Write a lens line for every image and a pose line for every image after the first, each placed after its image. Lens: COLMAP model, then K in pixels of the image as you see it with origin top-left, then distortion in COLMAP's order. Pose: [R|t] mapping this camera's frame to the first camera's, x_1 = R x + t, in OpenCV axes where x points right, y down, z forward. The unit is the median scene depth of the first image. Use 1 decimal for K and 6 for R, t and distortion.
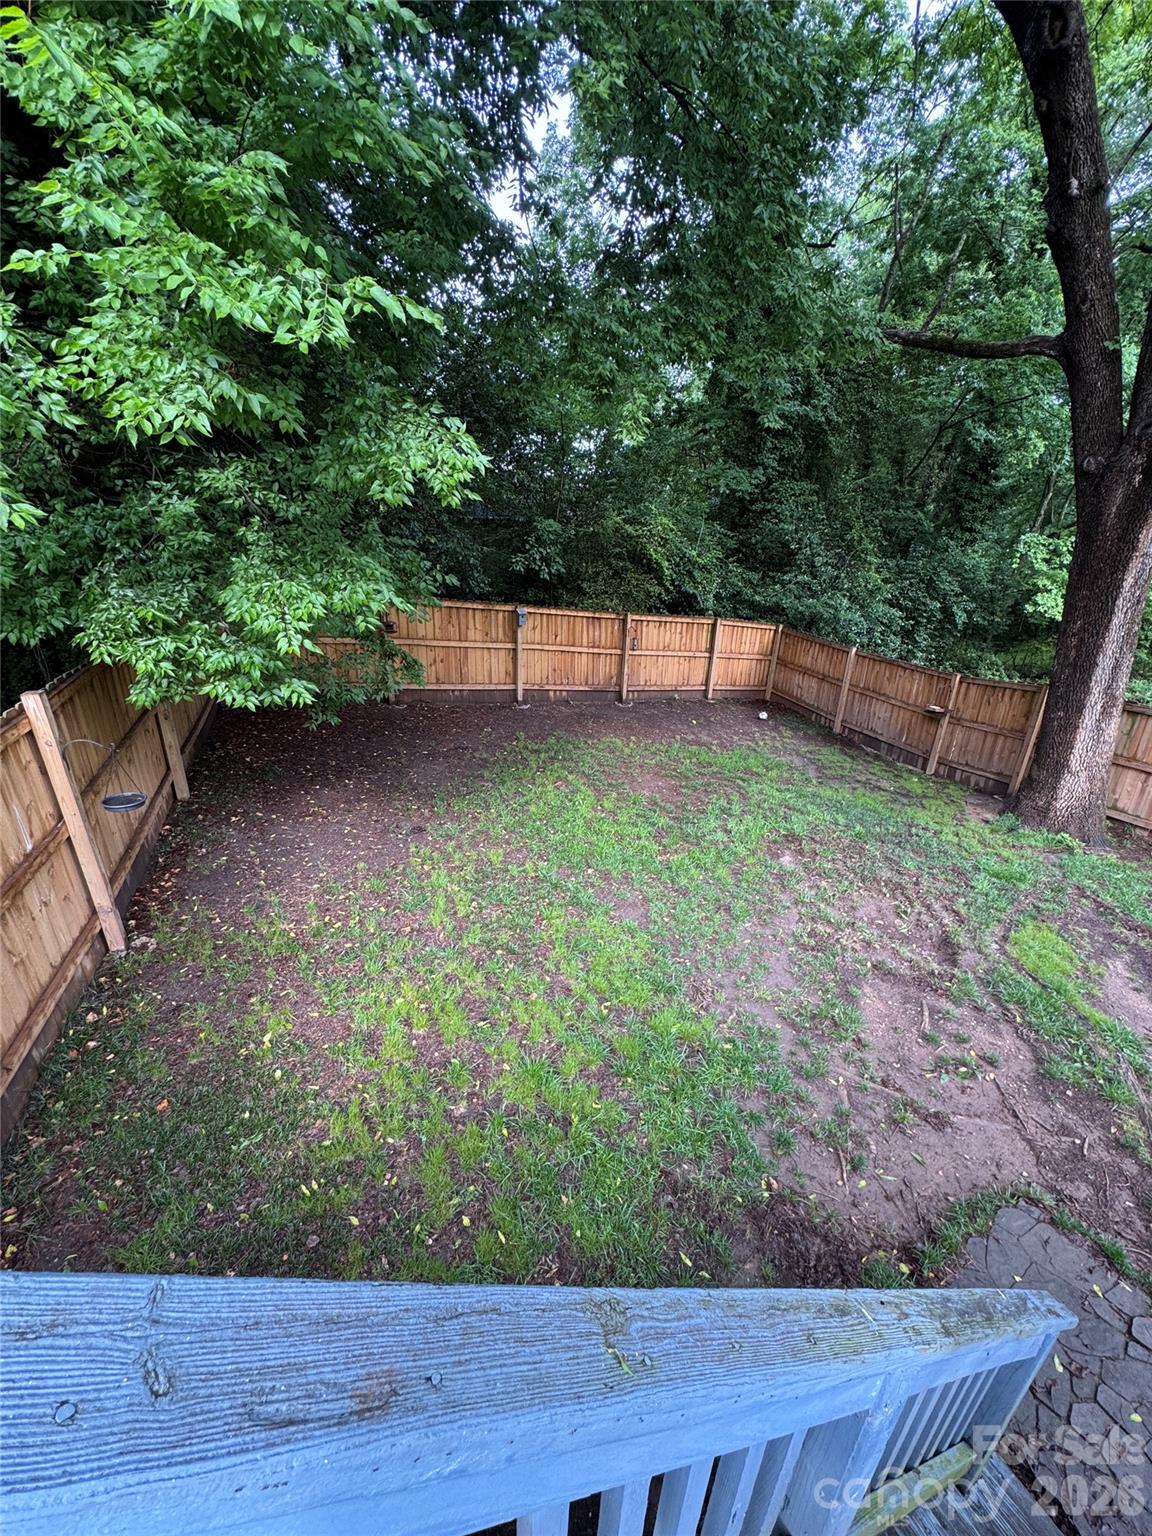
lens RADIAL K [[612.7, 0, 579.2], [0, 612.7, 767.5], [0, 0, 1]] dist [-0.000710, 0.000156]
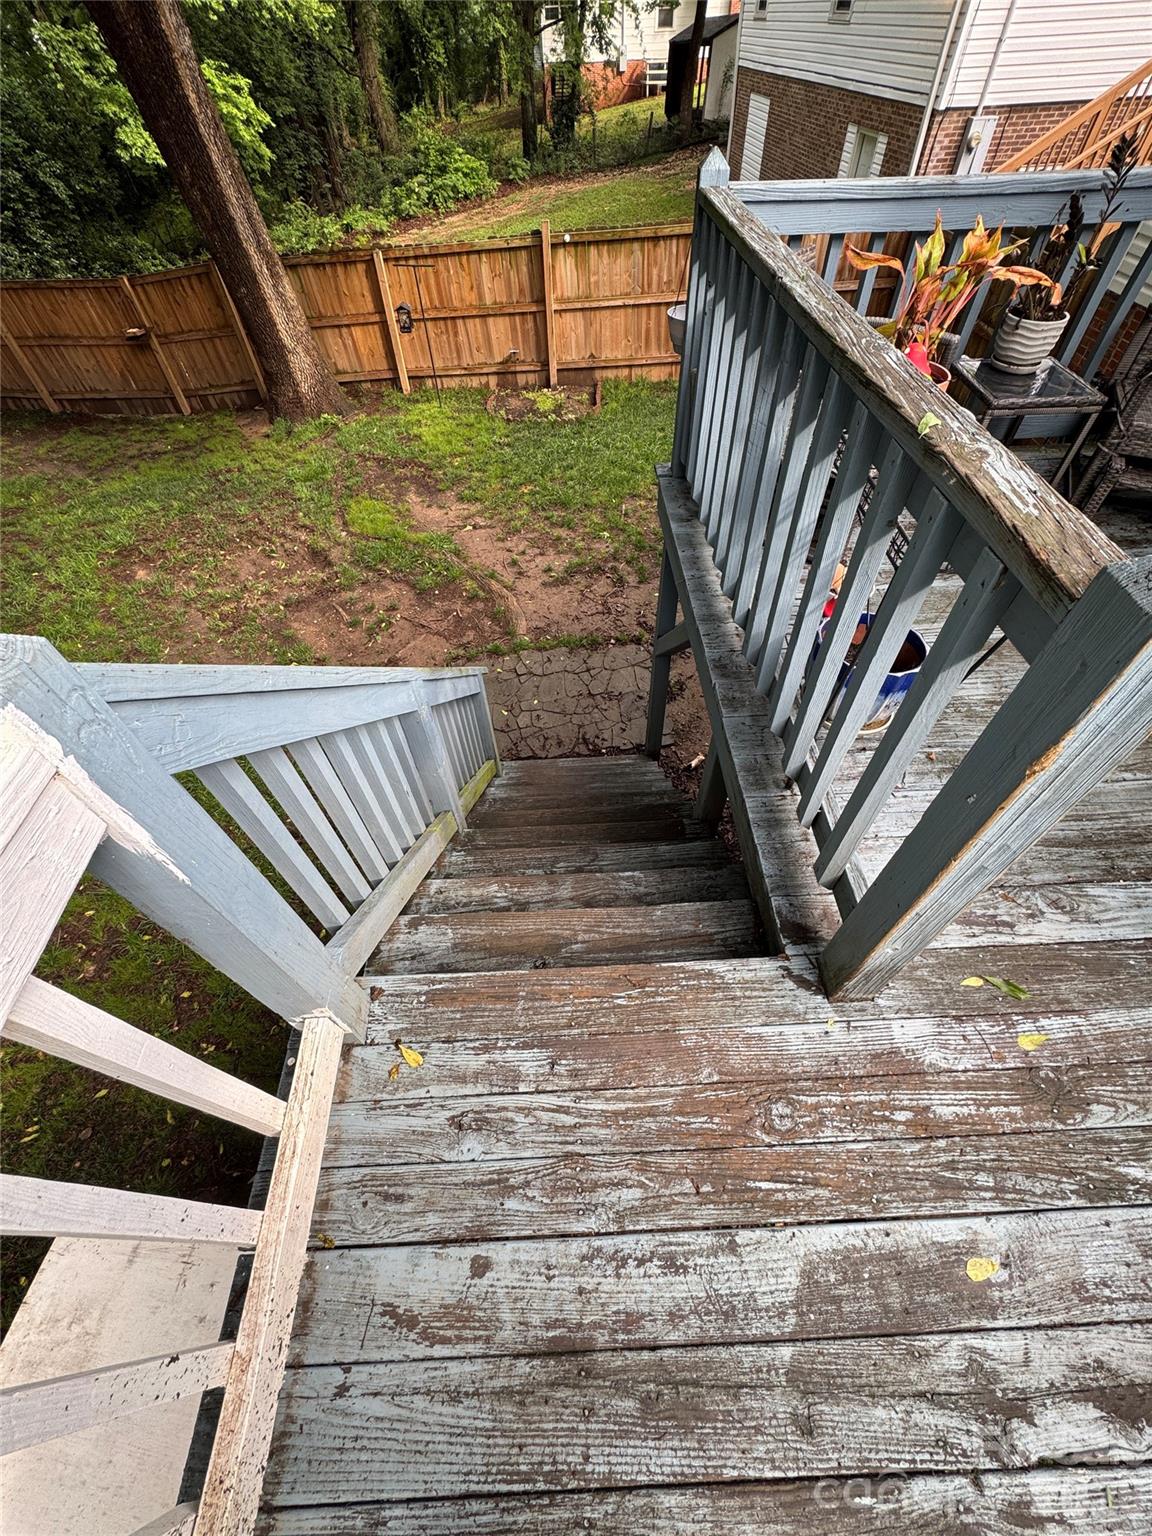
lens RADIAL K [[612.7, 0, 579.2], [0, 612.7, 767.5], [0, 0, 1]] dist [-0.000710, 0.000156]
pose [[0.437405, -0.733683, 0.519986, -0.053099], [0.378380, 0.674714, 0.633711, 0.010377], [-0.815785, -0.080436, 0.572734, -0.066890]]
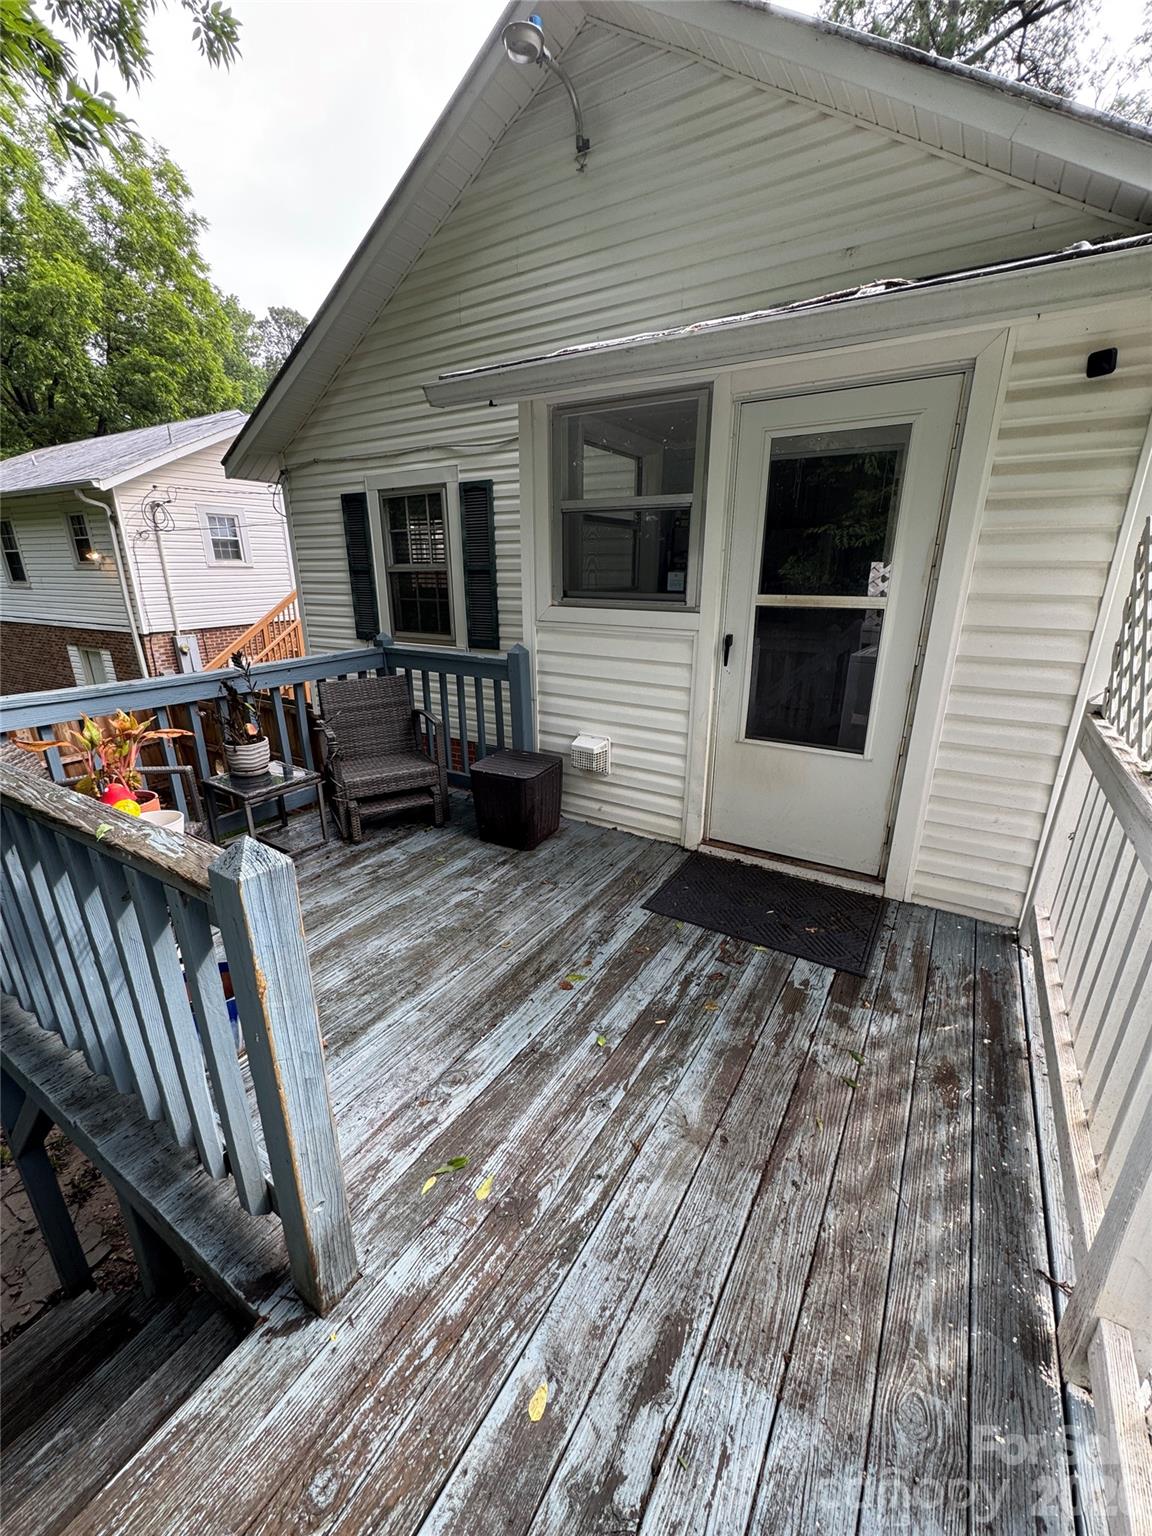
lens RADIAL K [[612.7, 0, 579.2], [0, 612.7, 767.5], [0, 0, 1]] dist [-0.000710, 0.000156]
pose [[-0.494052, -0.309319, 0.812548, -0.159063], [0.306638, 0.812527, 0.495755, 0.009738], [-0.813564, 0.494087, -0.306581, -0.157510]]
